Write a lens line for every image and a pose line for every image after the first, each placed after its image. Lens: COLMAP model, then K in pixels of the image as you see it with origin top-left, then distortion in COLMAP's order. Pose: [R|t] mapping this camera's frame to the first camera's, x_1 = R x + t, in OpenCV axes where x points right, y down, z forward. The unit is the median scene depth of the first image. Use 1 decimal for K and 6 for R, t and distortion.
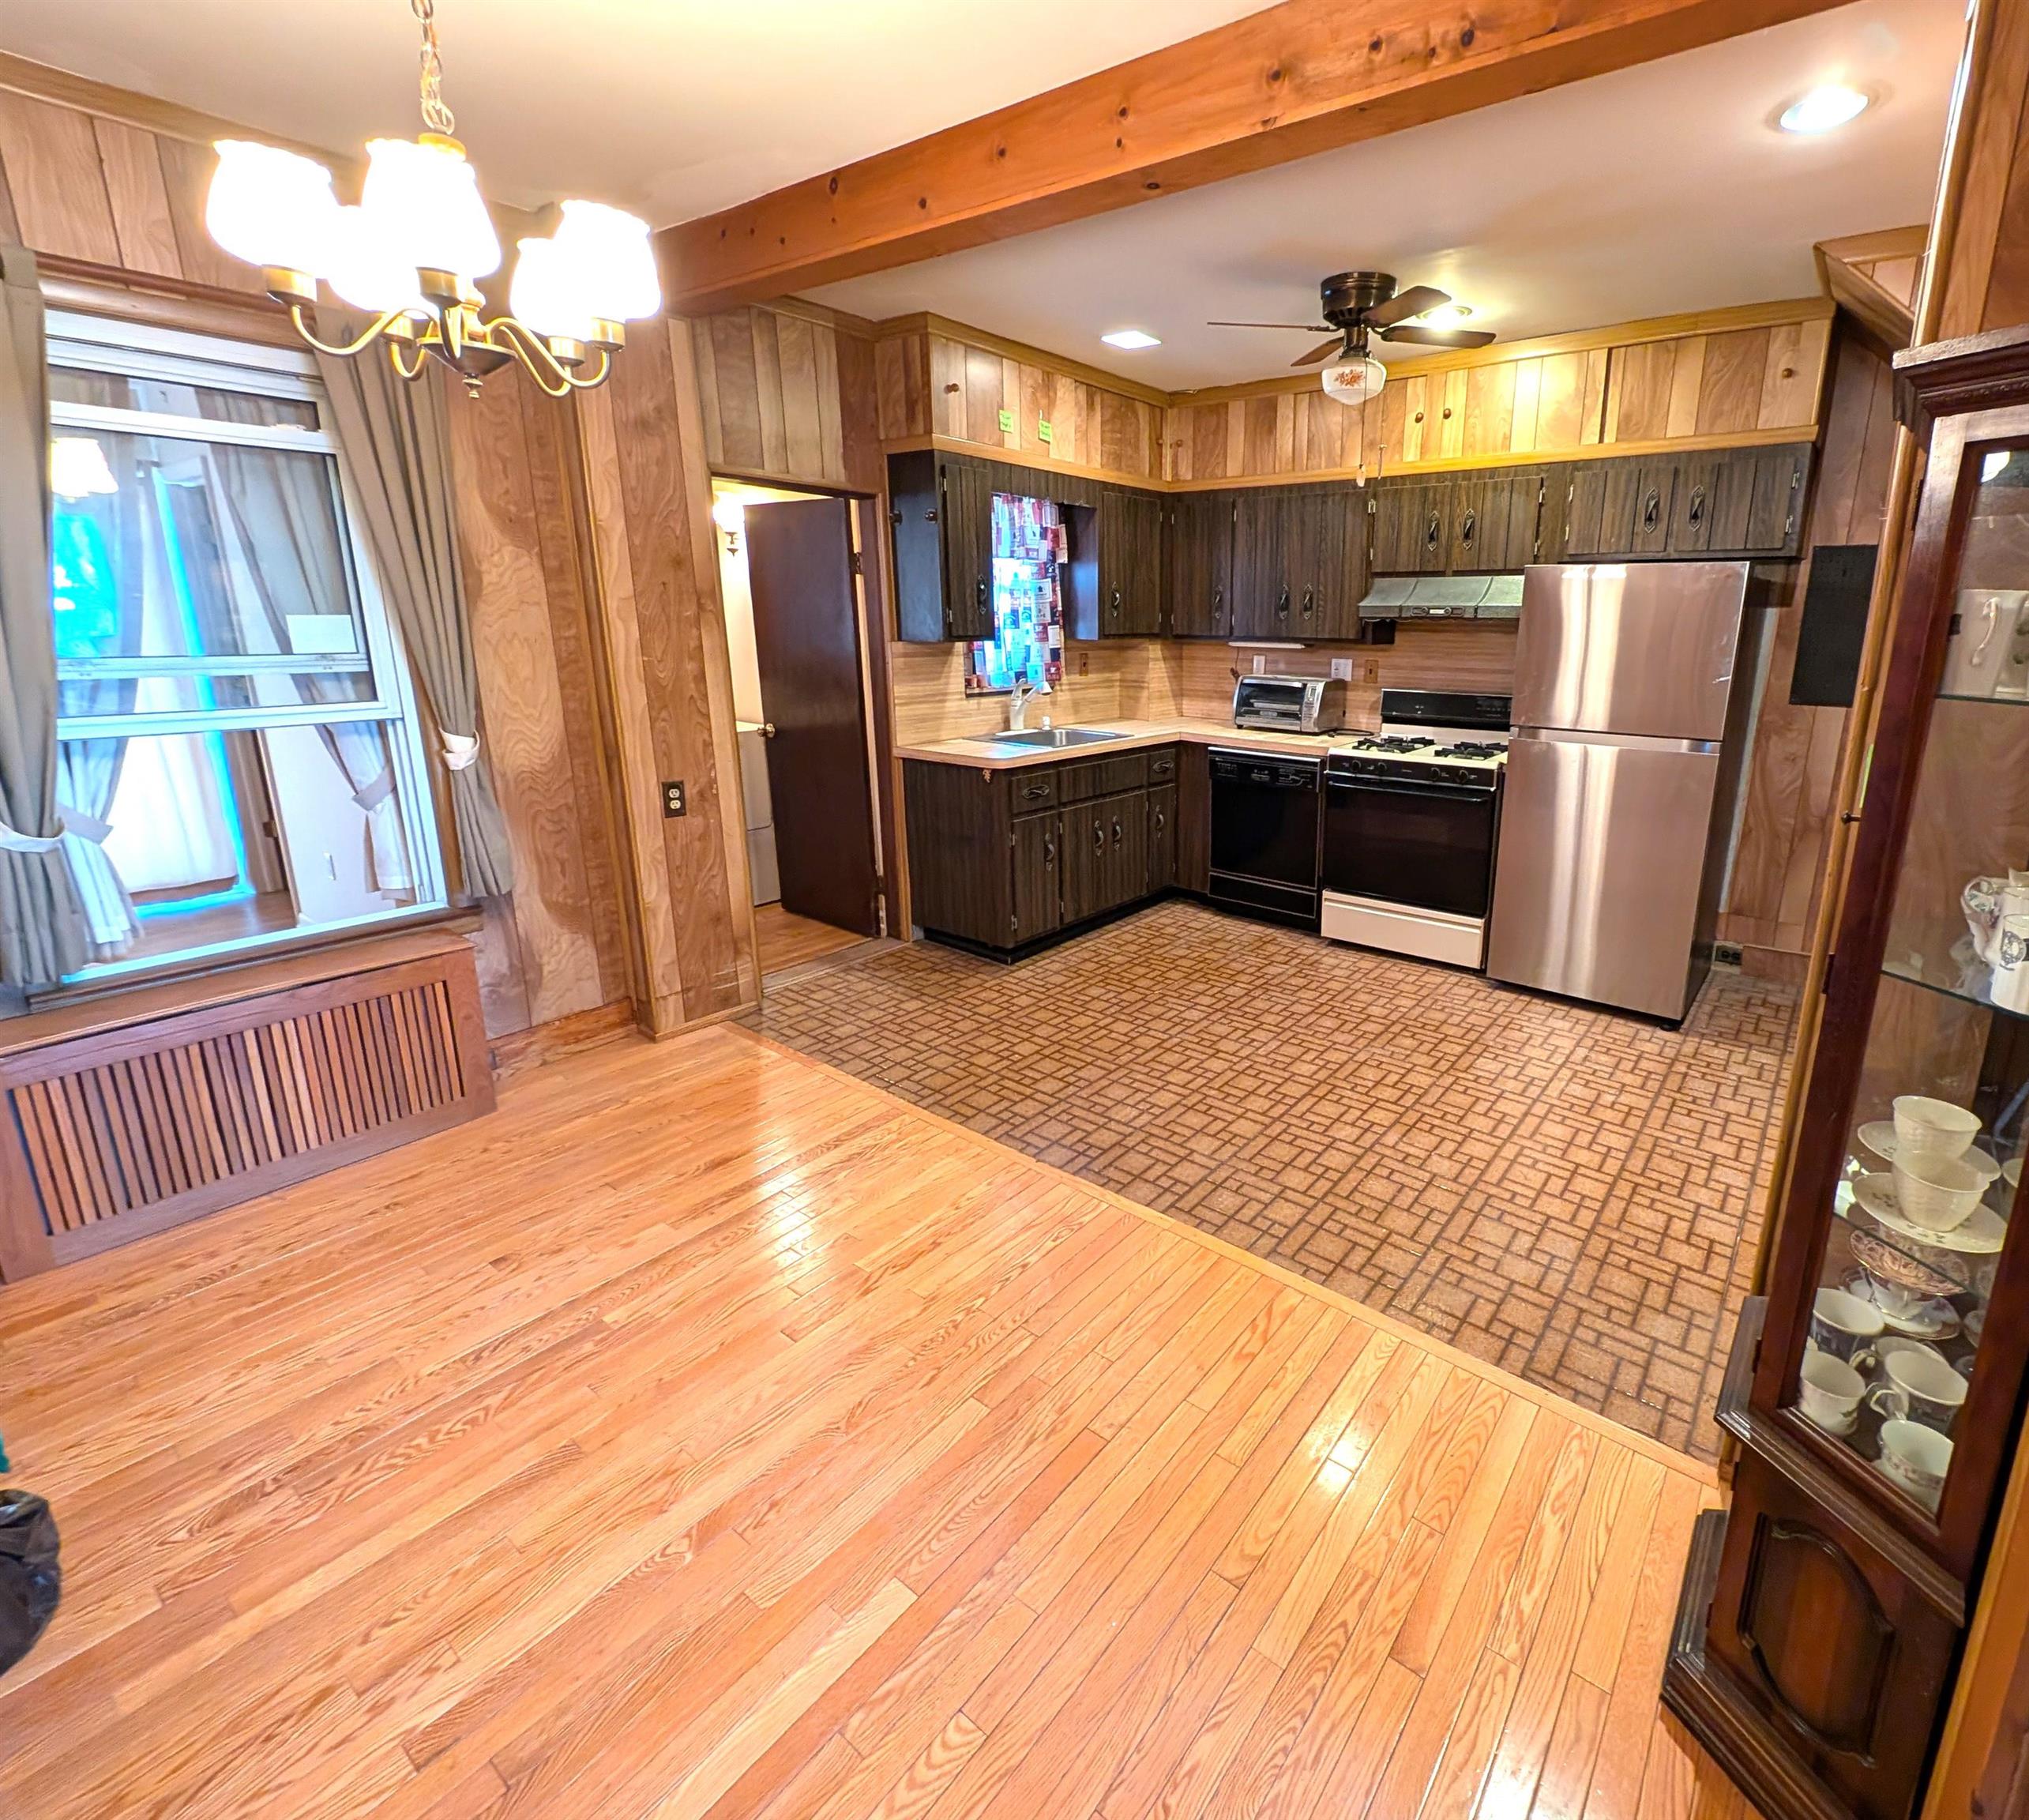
lens RADIAL K [[971.8, 0, 1173.7], [0, 971.8, 846.9], [0, 0, 1]] dist [0.007457, -0.005335]
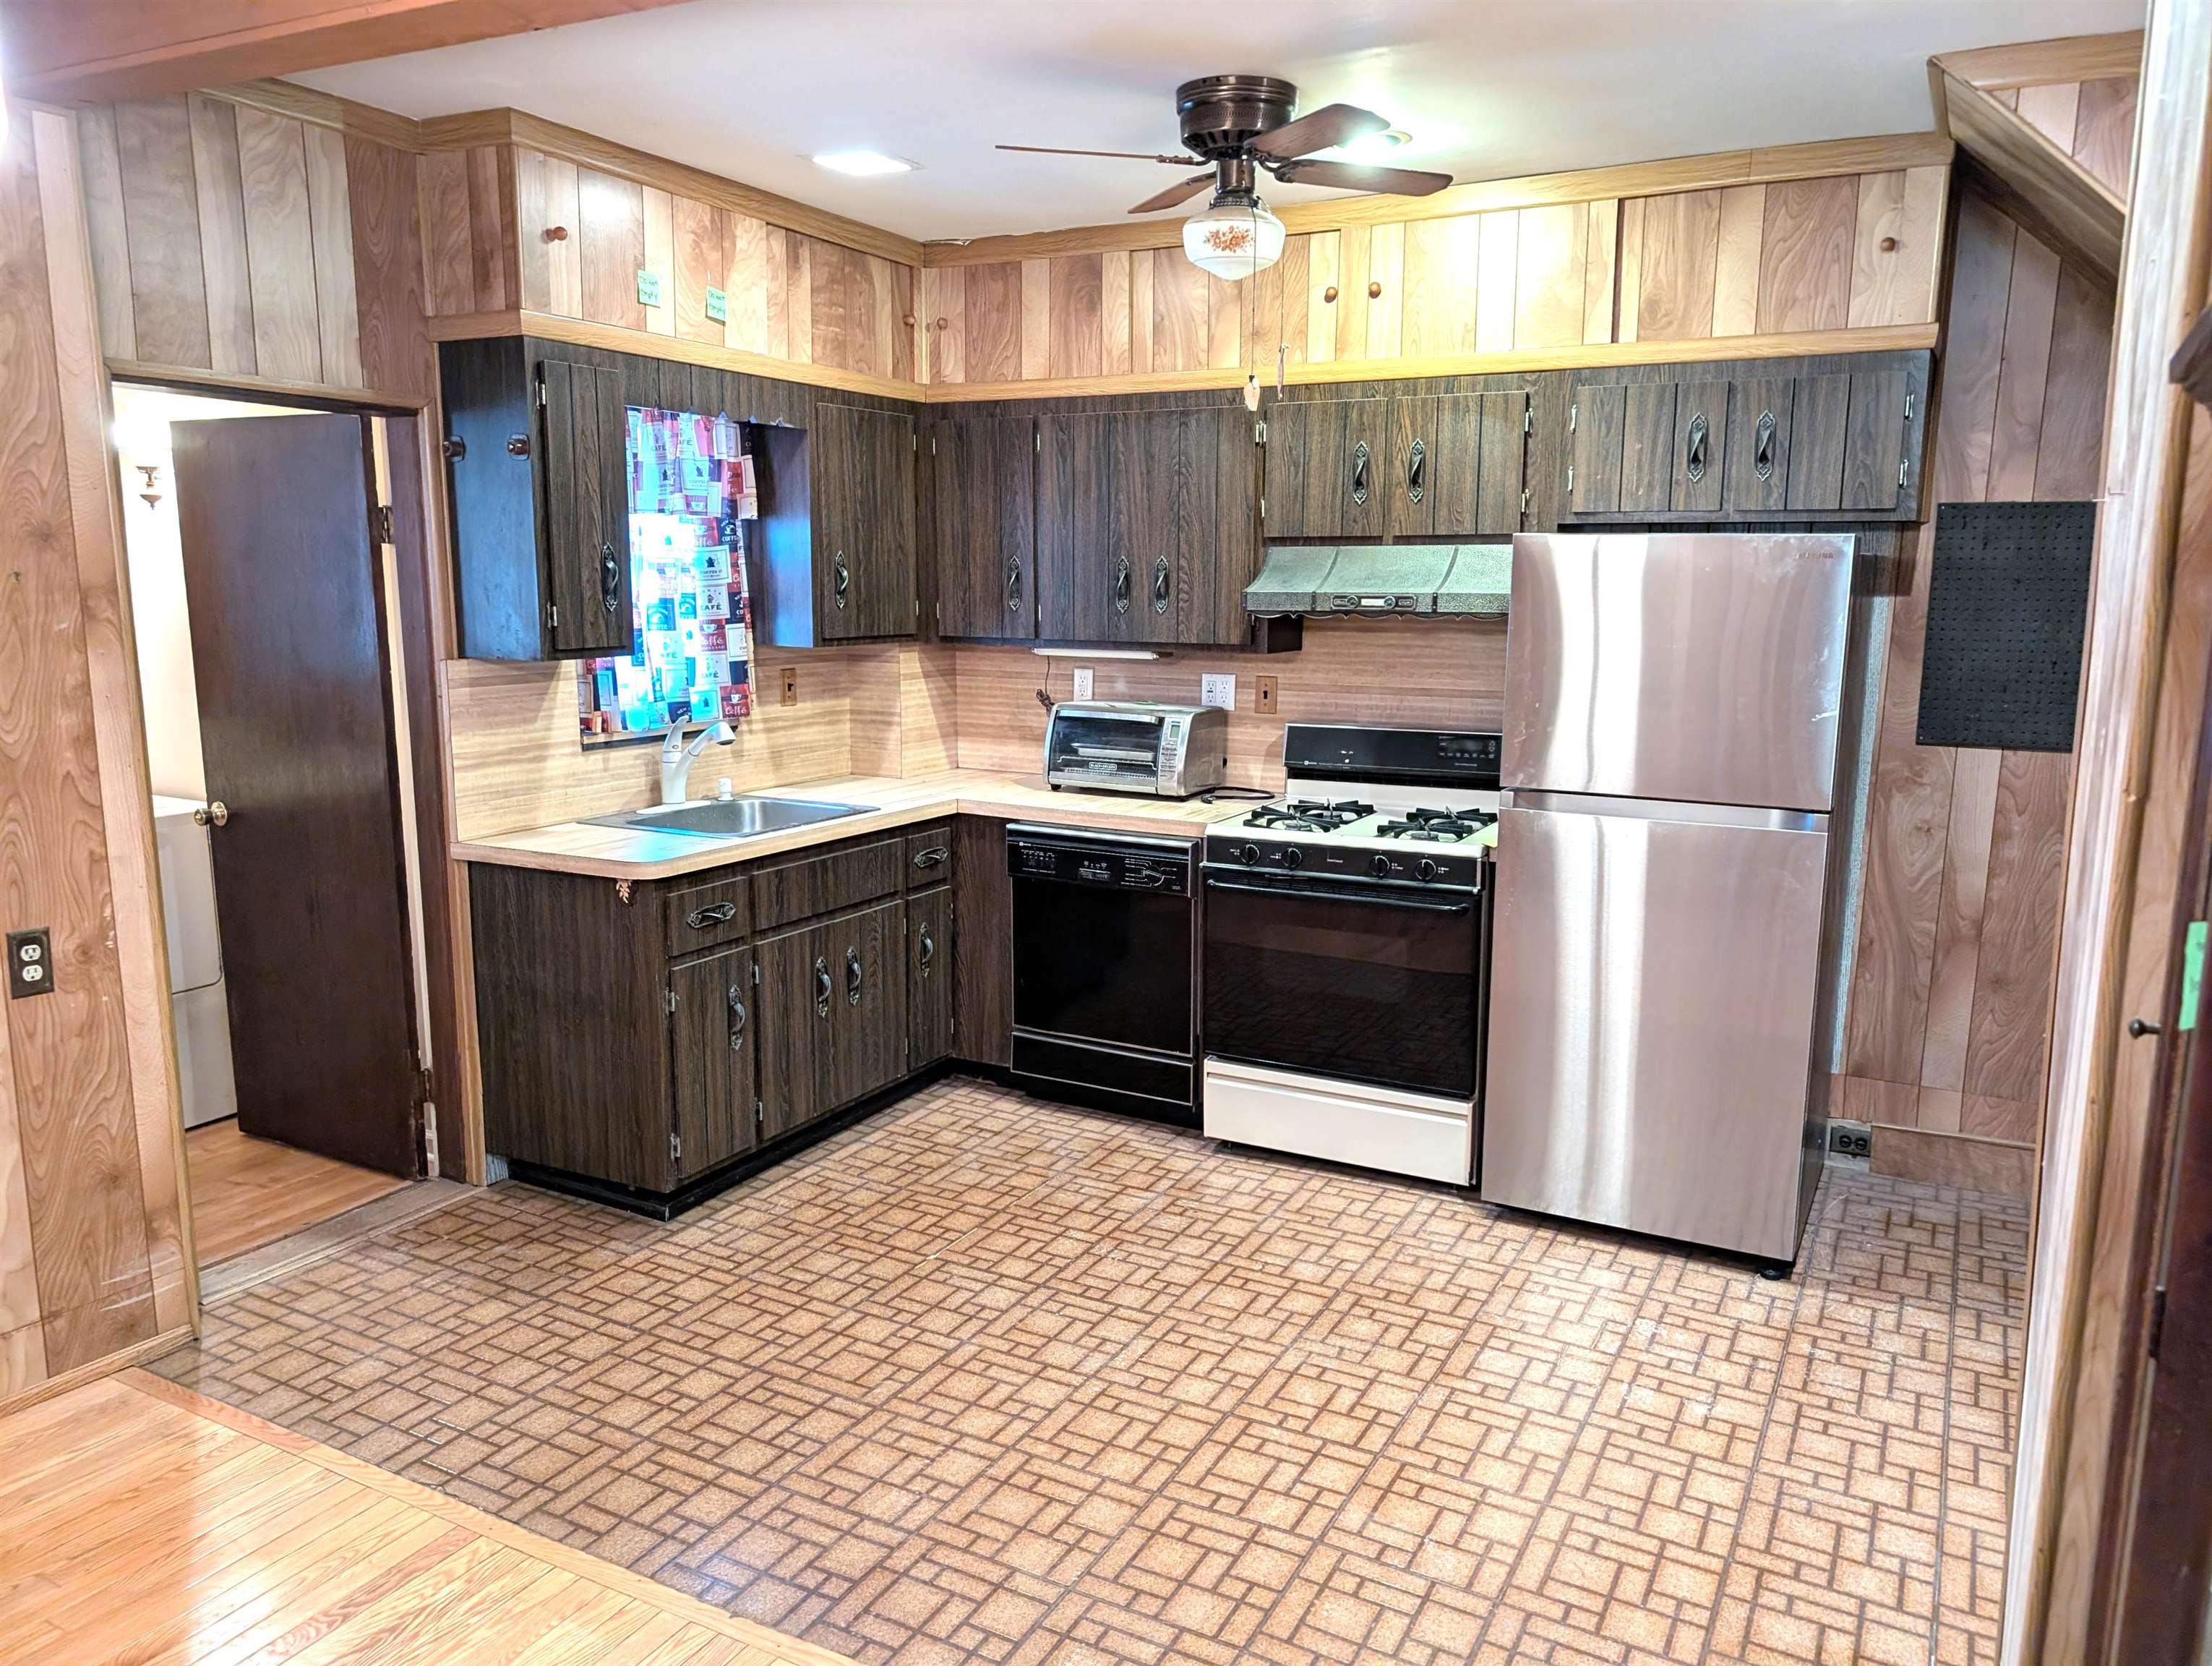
lens RADIAL K [[1590.1, 0, 1129.2], [0, 1590.1, 831.5], [0, 0, 1]] dist [0.027224, -0.025879]
pose [[0.991670, -0.023932, 0.126564, -0.015581], [0.032946, 0.997030, -0.069613, -0.035206], [-0.124522, 0.073203, 0.989513, 0.032292]]
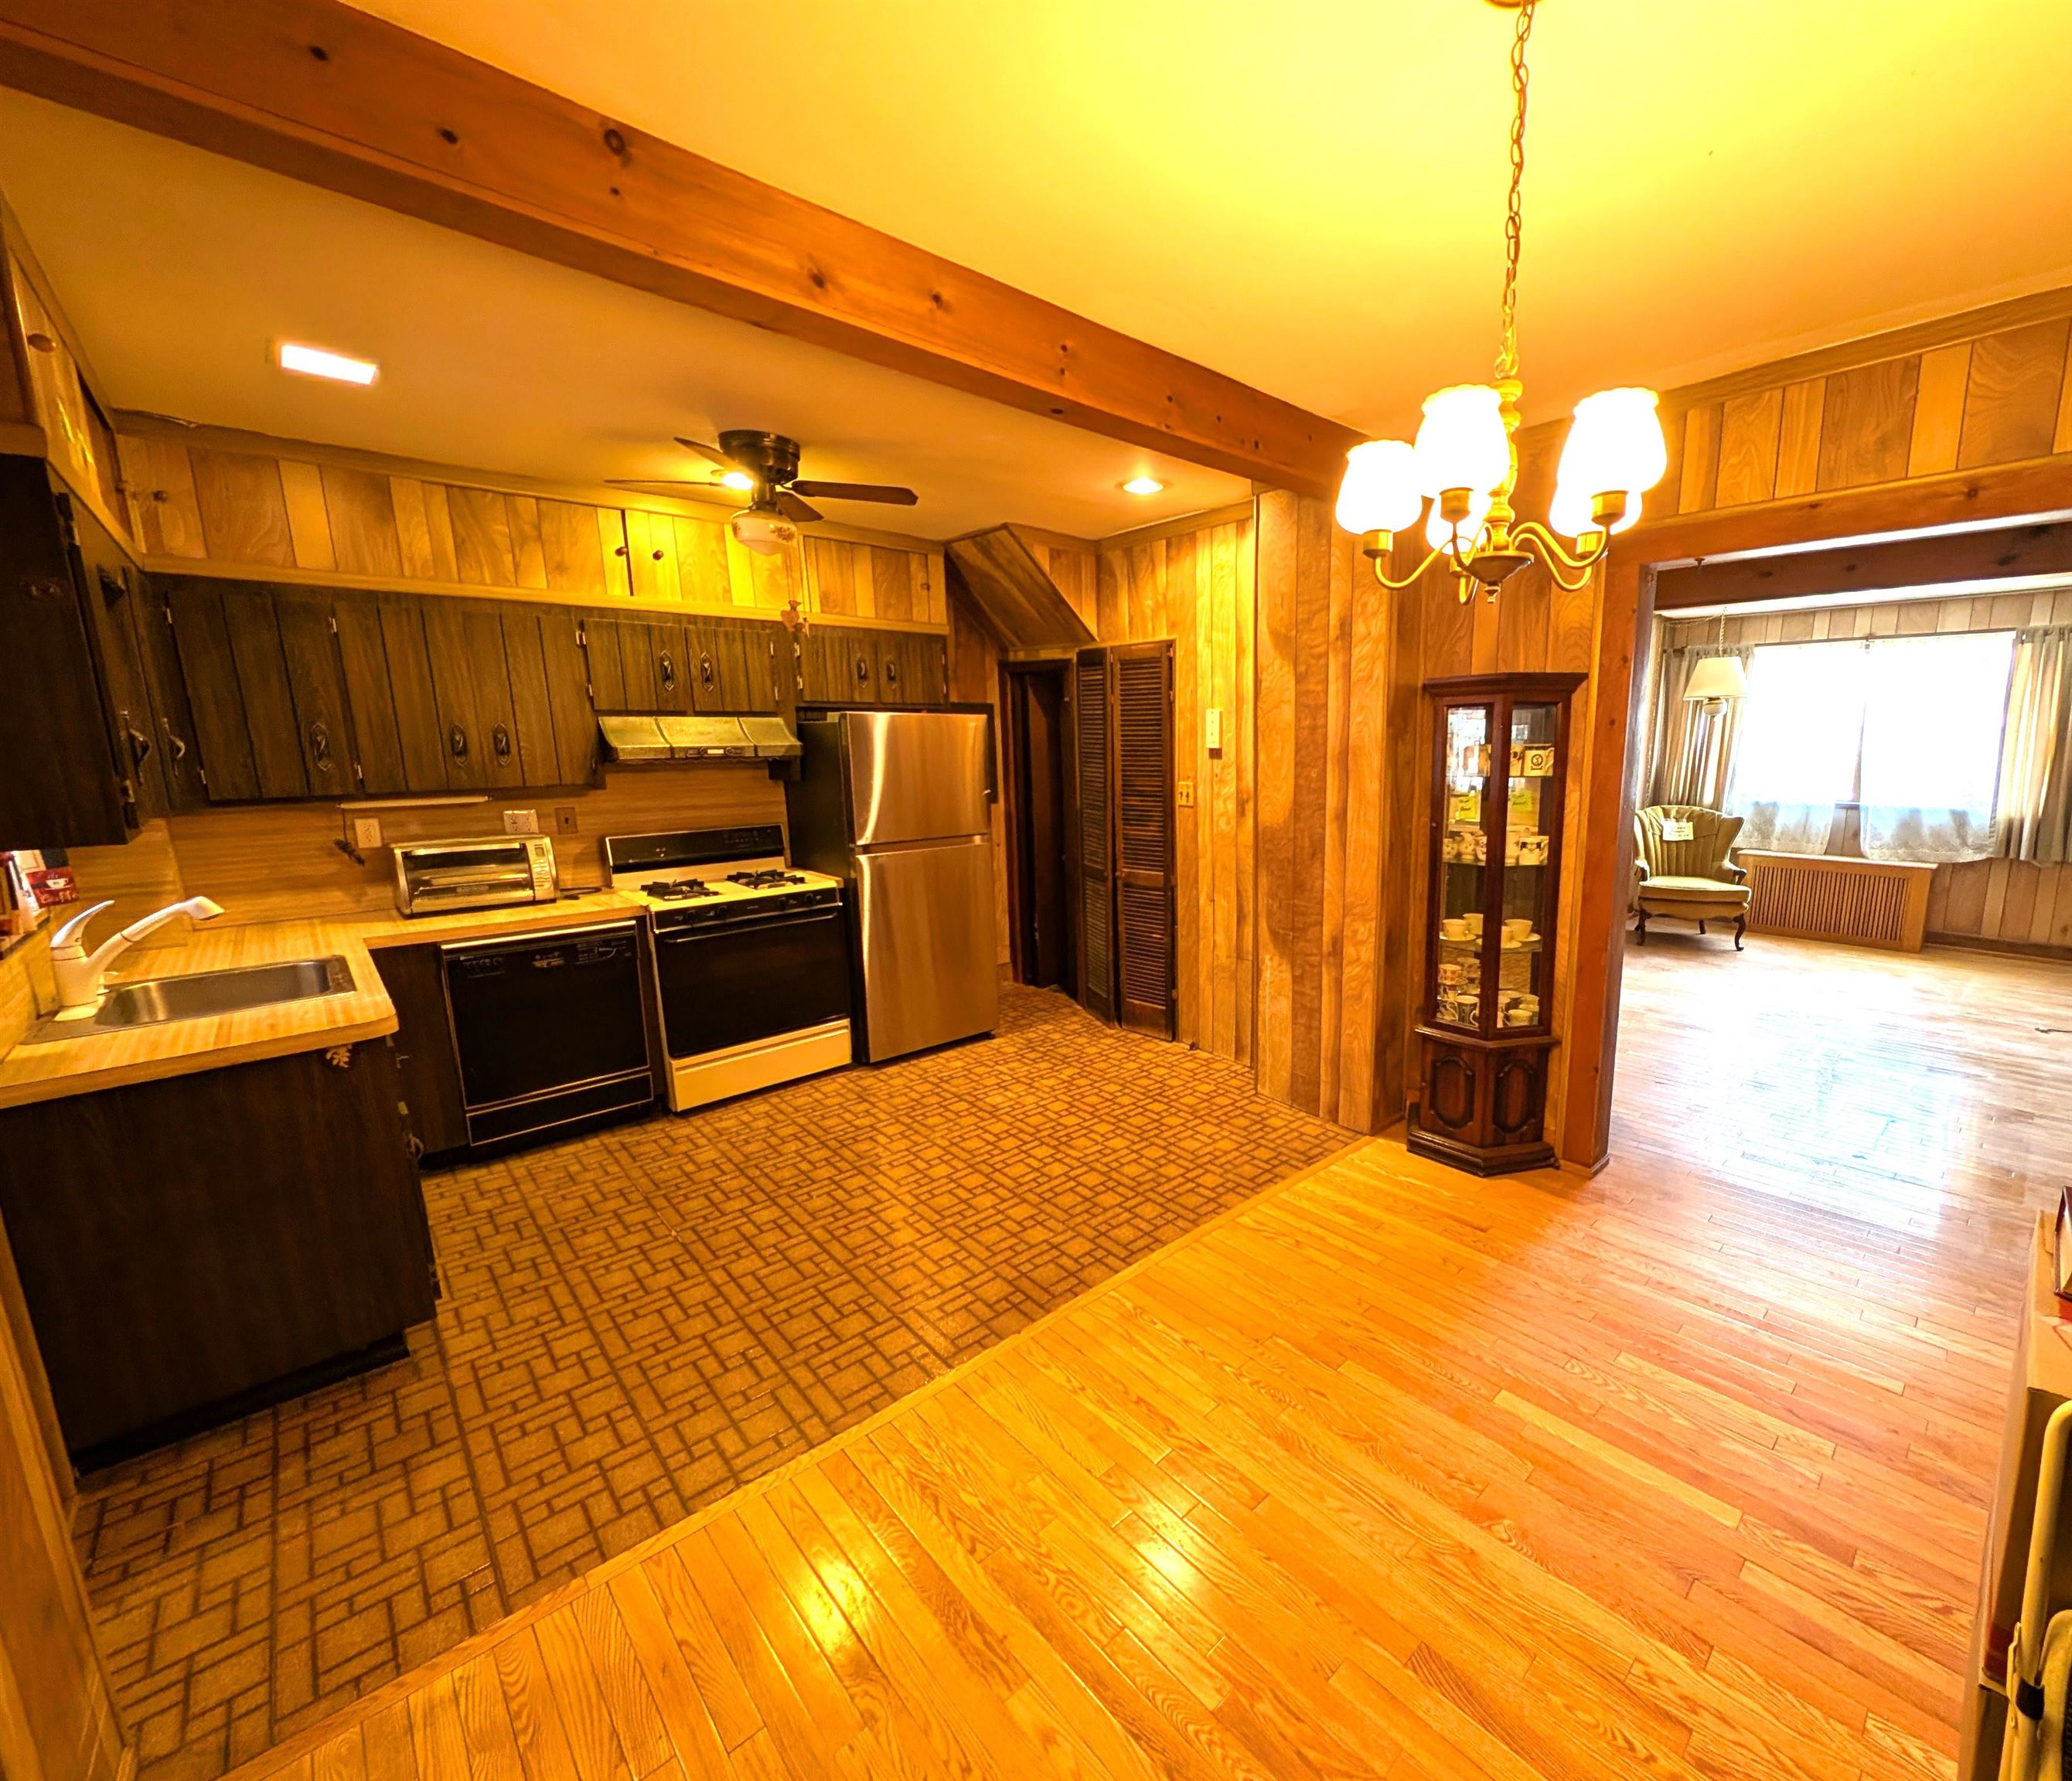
lens RADIAL K [[876.4, 0, 1187.3], [0, 876.4, 899.8], [0, 0, 1]] dist [0.005120, -0.004383]
pose [[0.159106, -0.194062, 0.968001, -0.631063], [0.237621, 0.959194, 0.153240, -0.131202], [-0.958239, 0.205636, 0.198727, 0.421154]]
